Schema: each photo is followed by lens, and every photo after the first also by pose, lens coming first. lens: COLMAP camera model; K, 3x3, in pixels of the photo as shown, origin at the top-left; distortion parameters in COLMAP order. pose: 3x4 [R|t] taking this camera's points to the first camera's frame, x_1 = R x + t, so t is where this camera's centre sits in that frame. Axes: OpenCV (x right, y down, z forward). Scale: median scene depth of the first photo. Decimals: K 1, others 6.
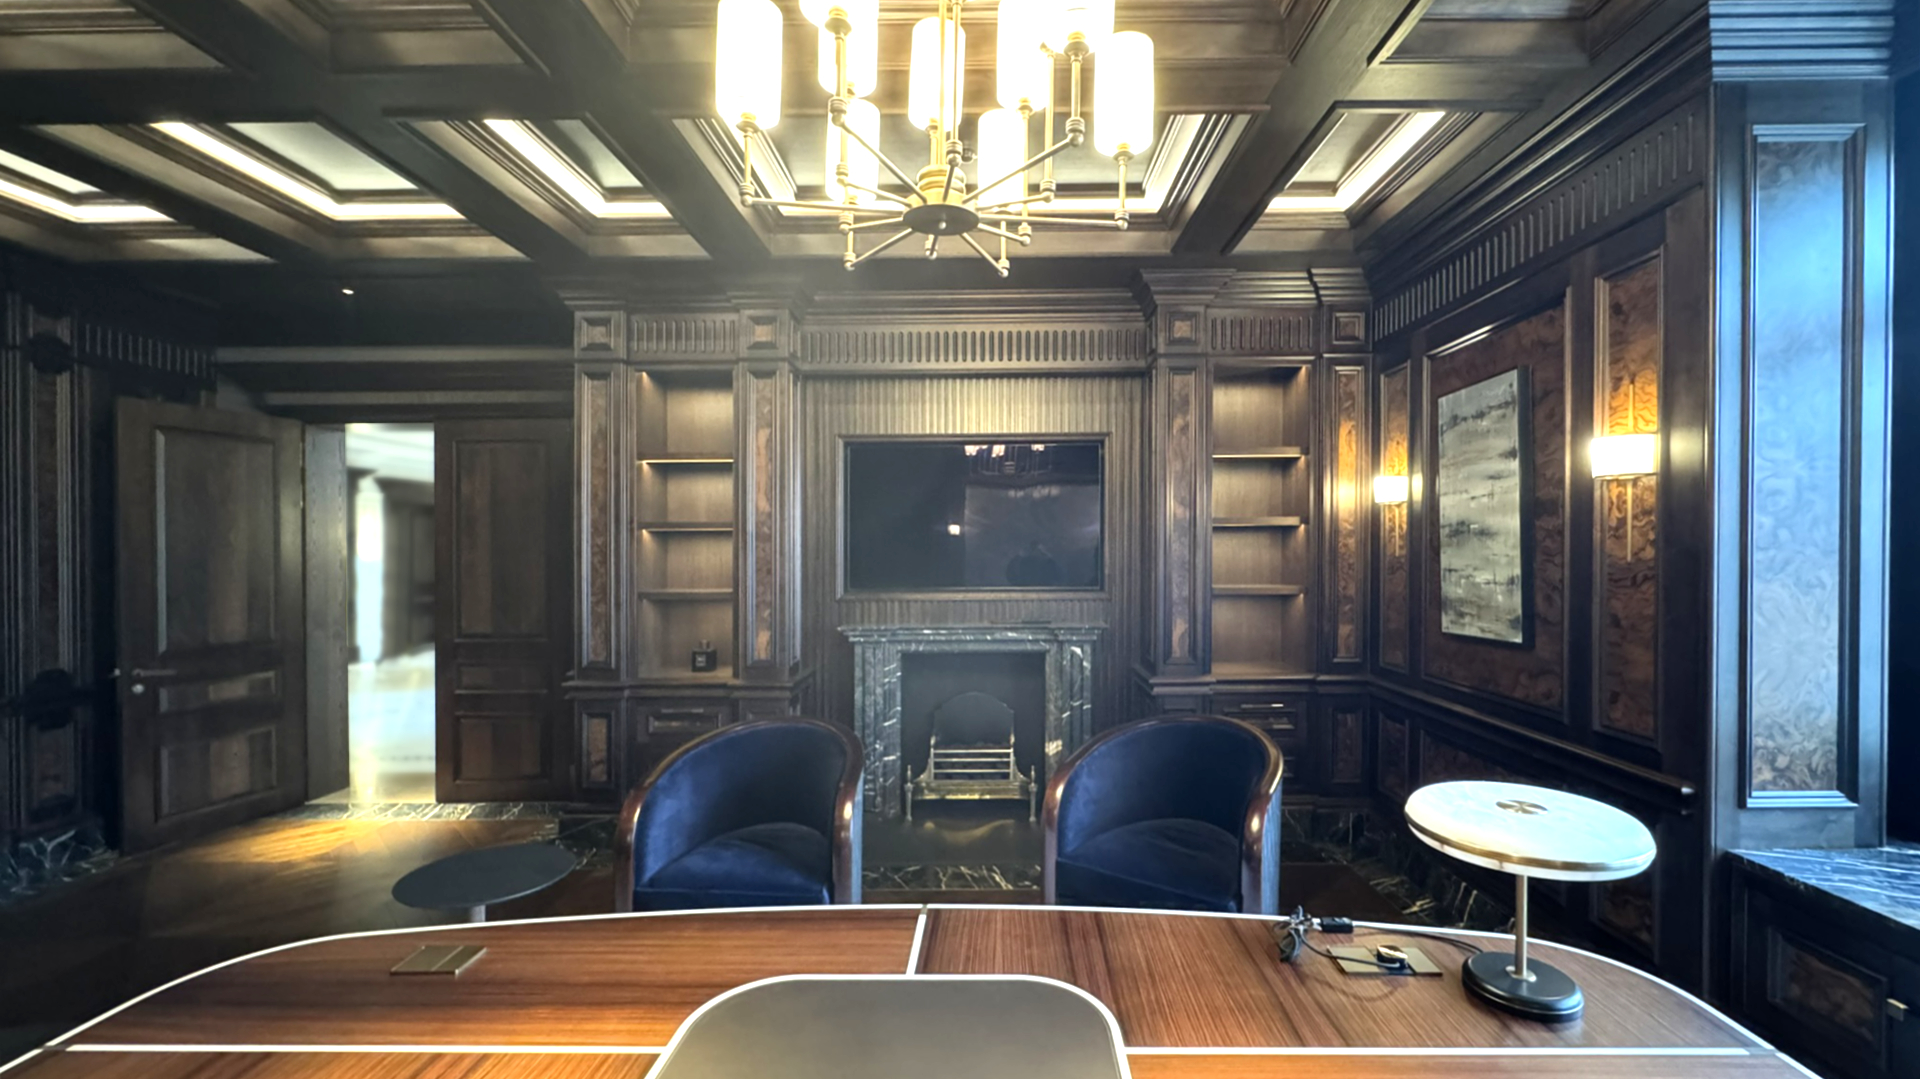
lens RADIAL K [[781.4, 0, 961.5], [0, 781.4, 553.1], [0, 0, 1]] dist [-0.000441, -0.000011]
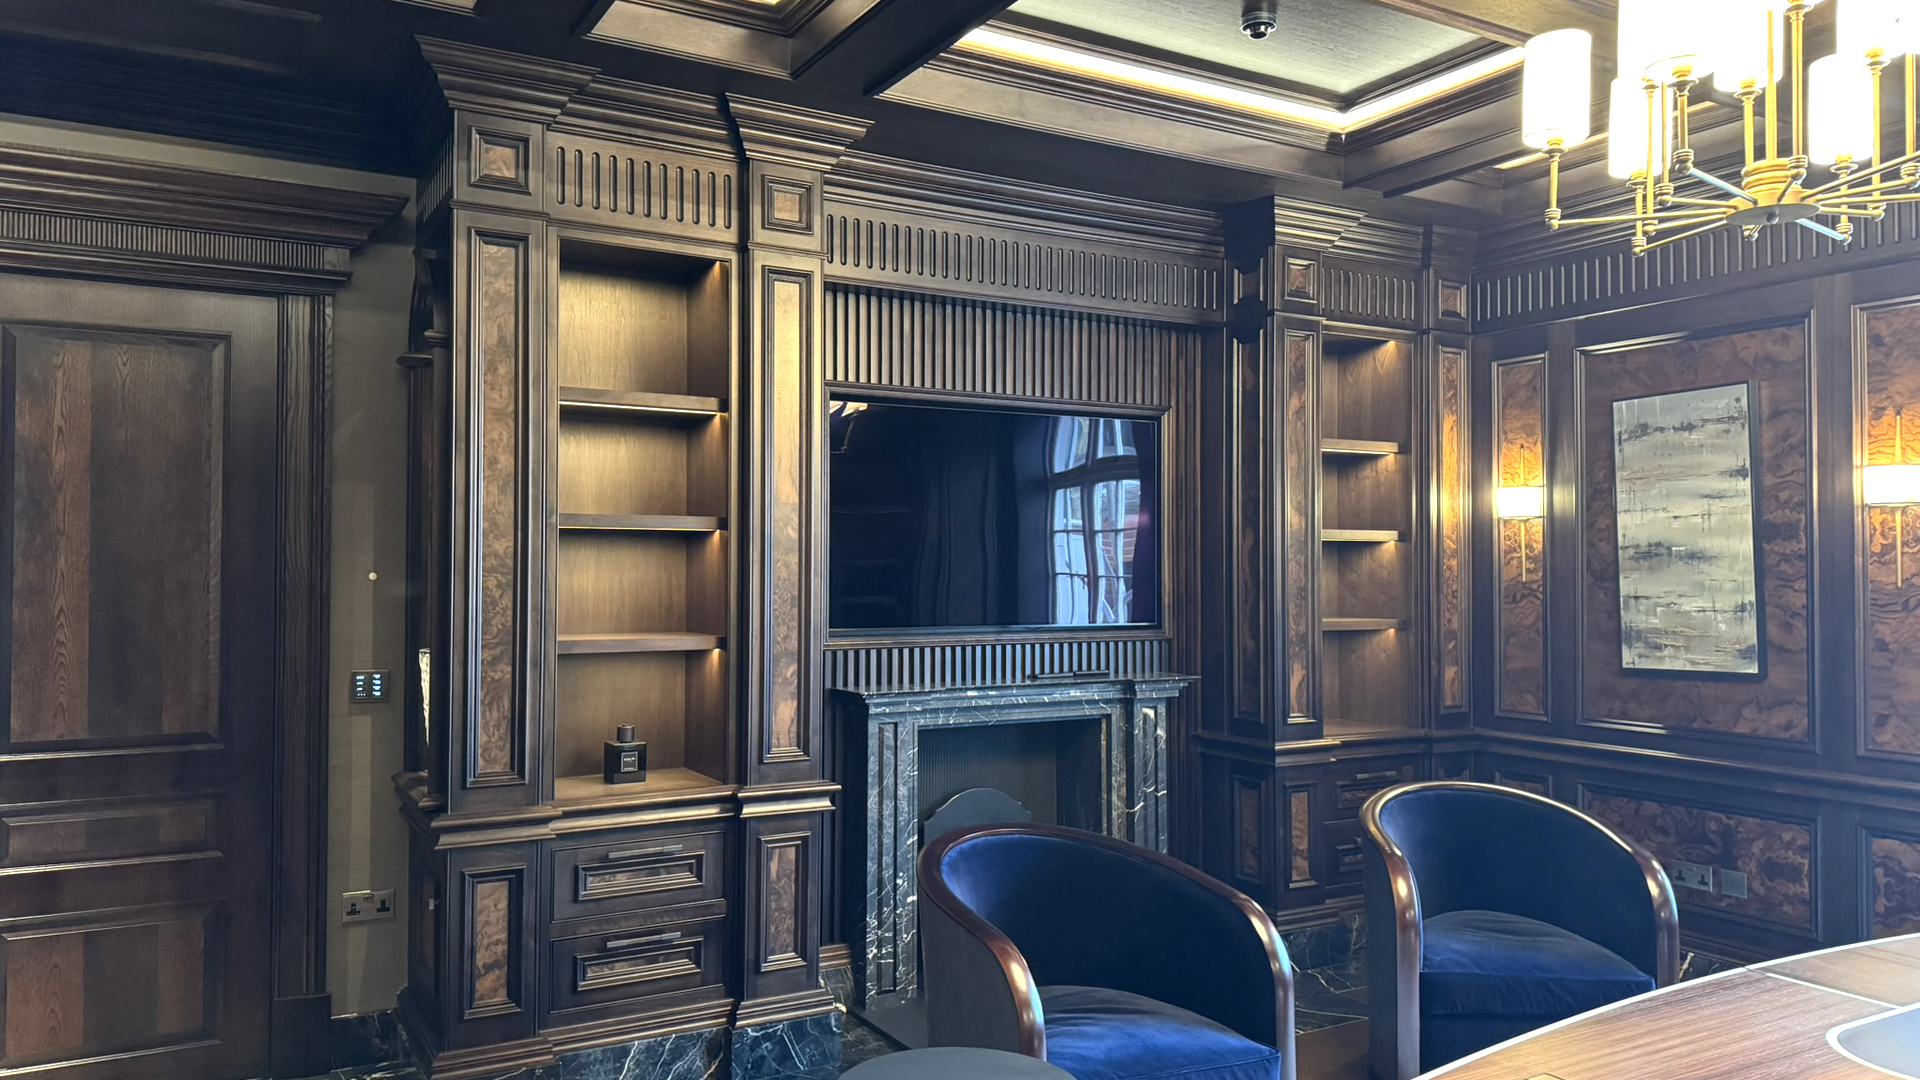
lens RADIAL K [[1395.3, 0, 973.7], [0, 1395.3, 539.9], [0, 0, 1]] dist [0.143692, -0.150995]
pose [[0.857204, 0.020524, 0.514568, -0.689016], [-0.005733, 0.999524, -0.030316, 0.008194], [-0.514946, 0.023036, 0.856913, -0.002940]]
